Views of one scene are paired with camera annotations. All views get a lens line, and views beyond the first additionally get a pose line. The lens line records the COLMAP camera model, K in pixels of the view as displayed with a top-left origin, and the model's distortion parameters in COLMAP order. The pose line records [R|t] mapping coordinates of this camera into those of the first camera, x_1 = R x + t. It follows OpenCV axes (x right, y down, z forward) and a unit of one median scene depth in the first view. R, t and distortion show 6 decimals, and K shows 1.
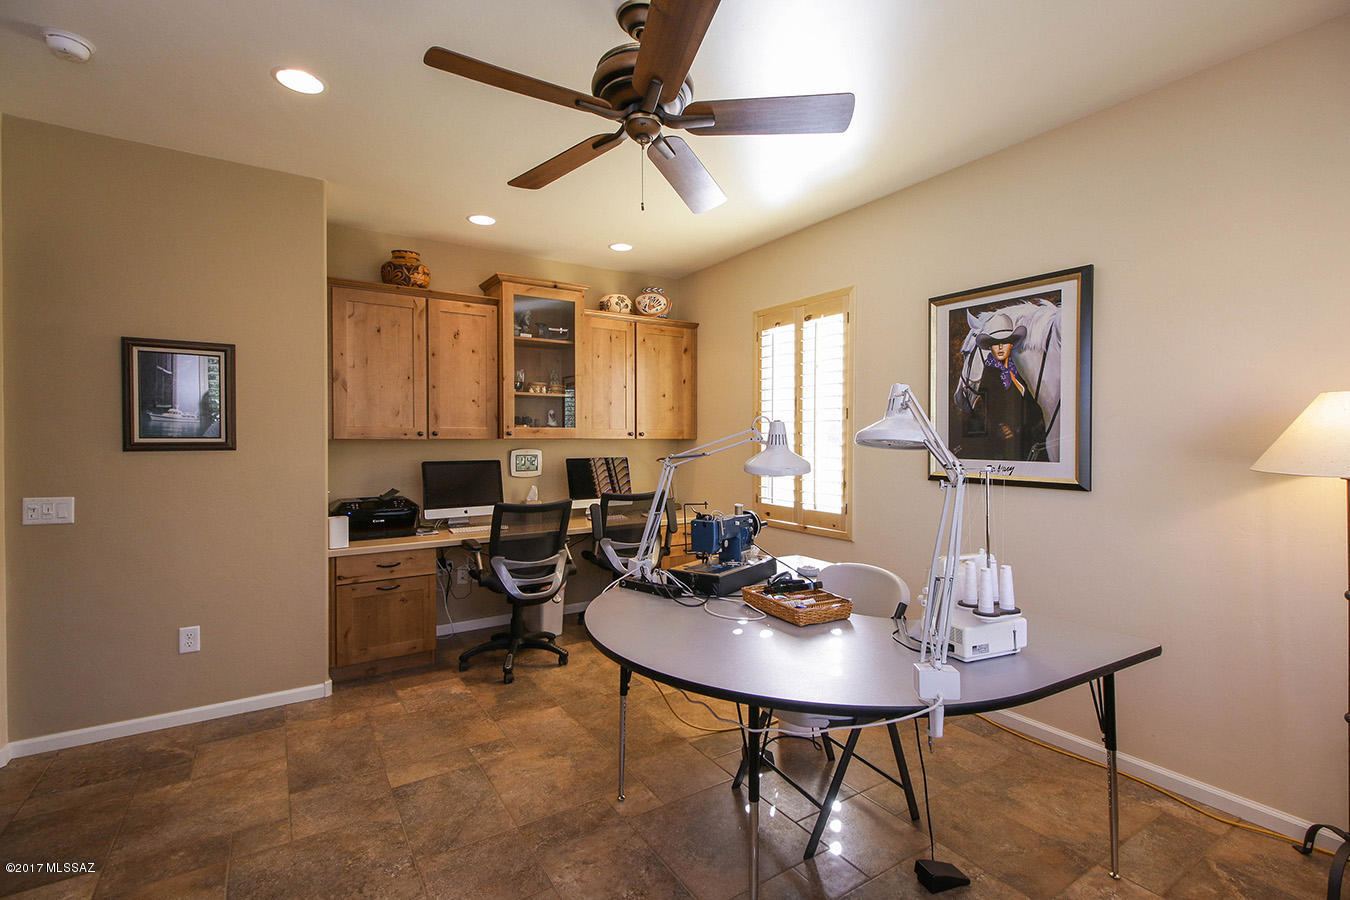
lens RADIAL K [[615.1, 0, 673.3], [0, 615.1, 445.9], [0, 0, 1]] dist [0.020551, -0.009116]
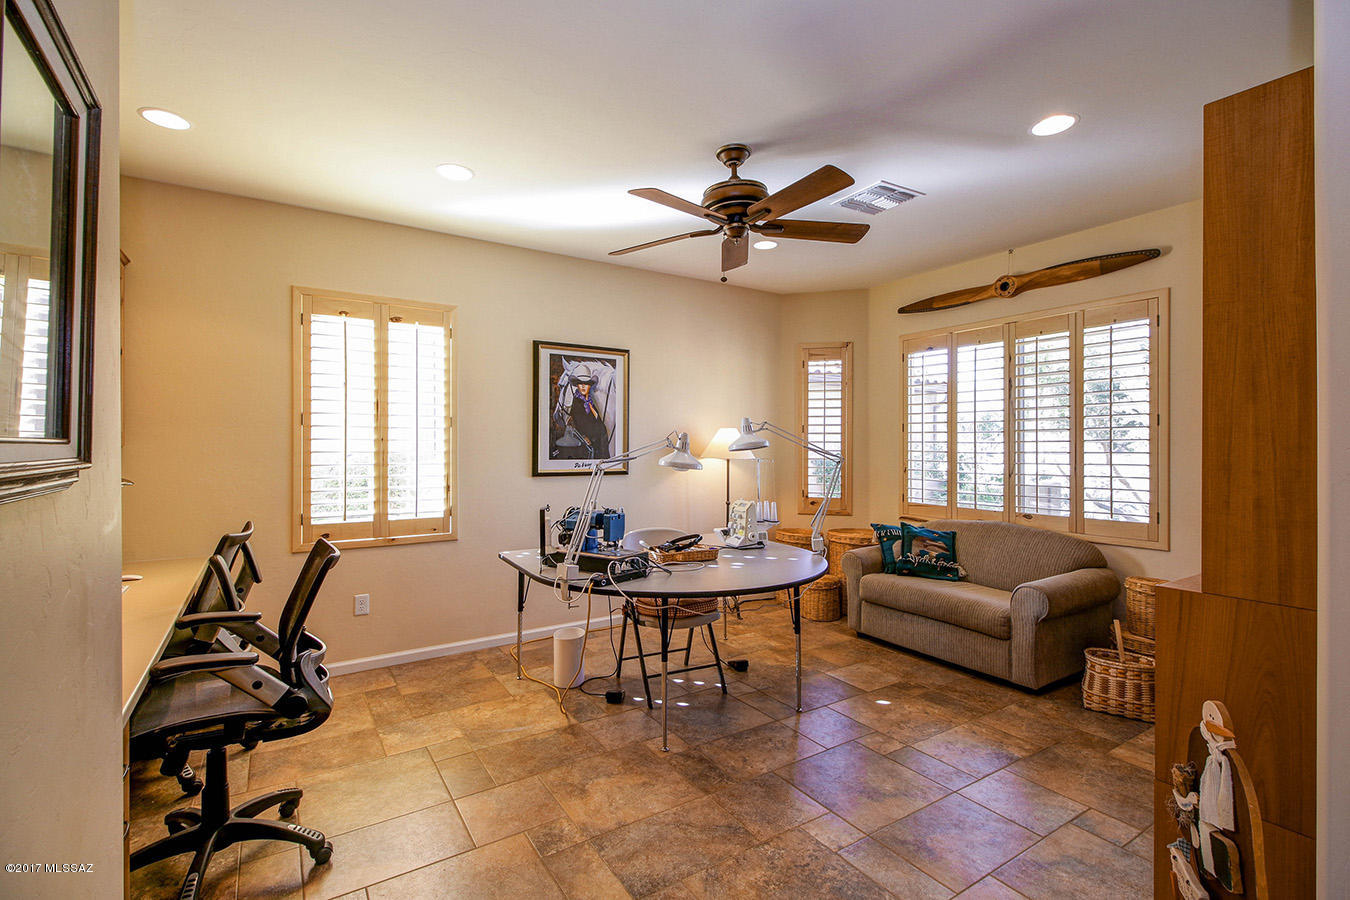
lens RADIAL K [[615.1, 0, 667.5], [0, 615.1, 443.8], [0, 0, 1]] dist [0.020551, -0.009116]
pose [[0.006697, 0.001523, 0.999976, -1.004609], [0.012154, 0.999925, -0.001604, -0.010559], [-0.999904, 0.012164, 0.006678, 0.777429]]
